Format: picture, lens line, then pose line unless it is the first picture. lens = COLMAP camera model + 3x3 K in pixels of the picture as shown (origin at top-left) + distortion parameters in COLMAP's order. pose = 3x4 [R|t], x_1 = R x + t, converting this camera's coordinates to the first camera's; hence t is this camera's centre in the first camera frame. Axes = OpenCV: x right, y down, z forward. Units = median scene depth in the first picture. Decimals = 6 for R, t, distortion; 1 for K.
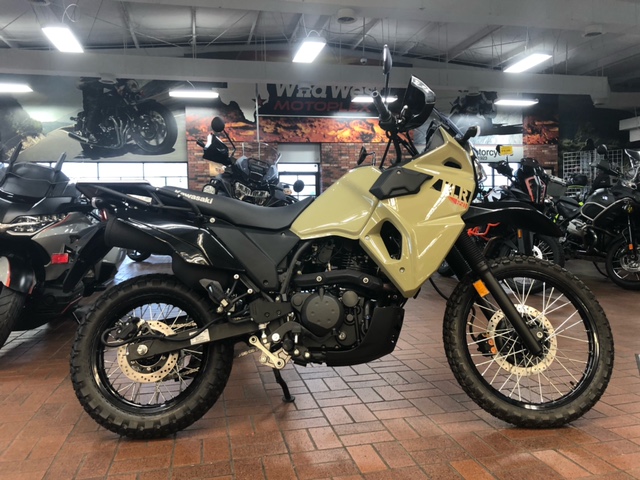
lens RADIAL K [[513.8, 0, 315.0], [0, 513.8, 239.5], [0, 0, 1]] dist [-0.001686, 0.008068]
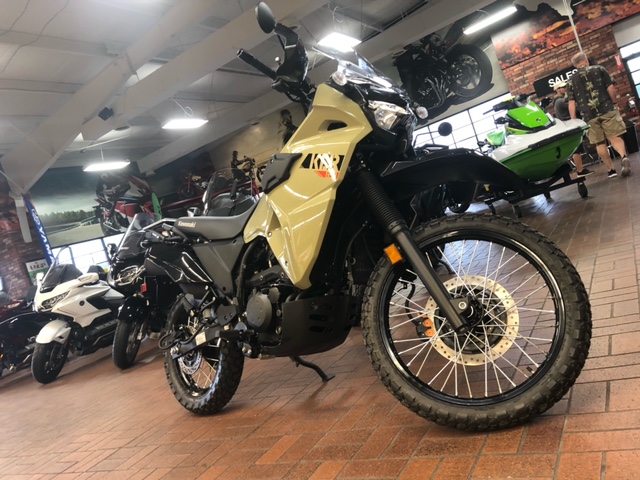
lens RADIAL K [[513.8, 0, 315.0], [0, 513.8, 239.5], [0, 0, 1]] dist [-0.001686, 0.008068]
pose [[0.687801, -0.189036, -0.700853, 0.112355], [0.273161, 0.961930, 0.008620, 0.002937], [0.672542, -0.197375, 0.713253, 0.044028]]
